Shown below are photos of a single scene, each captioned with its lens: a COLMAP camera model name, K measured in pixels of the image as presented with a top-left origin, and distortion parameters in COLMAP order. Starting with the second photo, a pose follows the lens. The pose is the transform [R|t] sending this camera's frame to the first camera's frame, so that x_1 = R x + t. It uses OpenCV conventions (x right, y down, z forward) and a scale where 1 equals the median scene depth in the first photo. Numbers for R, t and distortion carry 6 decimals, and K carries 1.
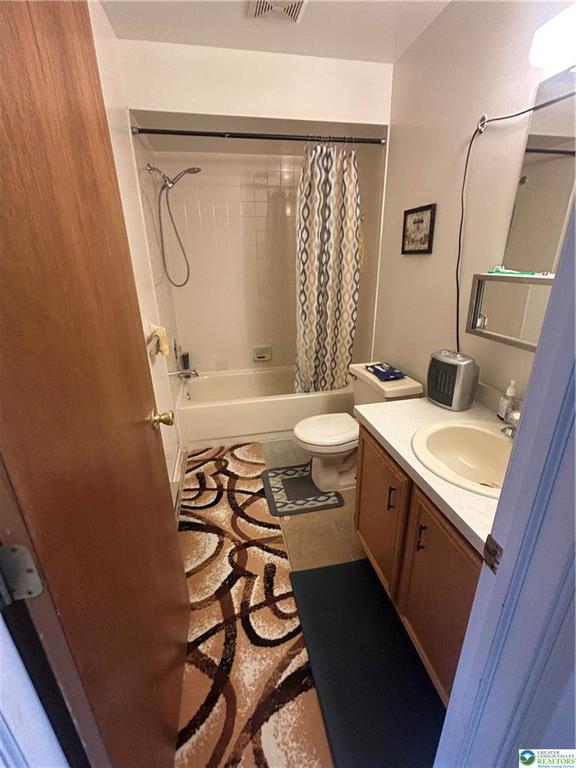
lens RADIAL K [[342.7, 0, 288.0], [0, 342.7, 384.0], [0, 0, 1]] dist [-0.000206, 0.000496]
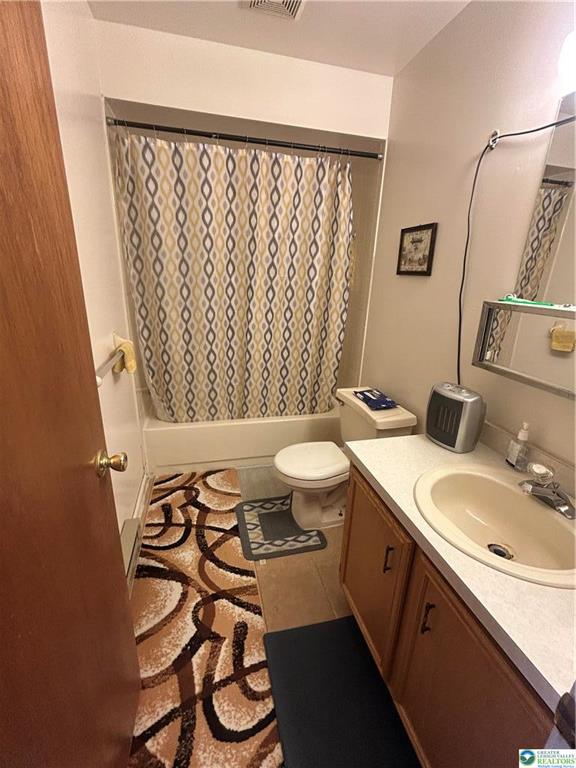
lens RADIAL K [[342.7, 0, 288.0], [0, 342.7, 384.0], [0, 0, 1]] dist [-0.000206, 0.000496]
pose [[0.997560, 0.039371, 0.057649, -0.007241], [-0.037180, 0.998562, -0.038610, -0.037072], [-0.059087, 0.036372, 0.997590, 0.105023]]
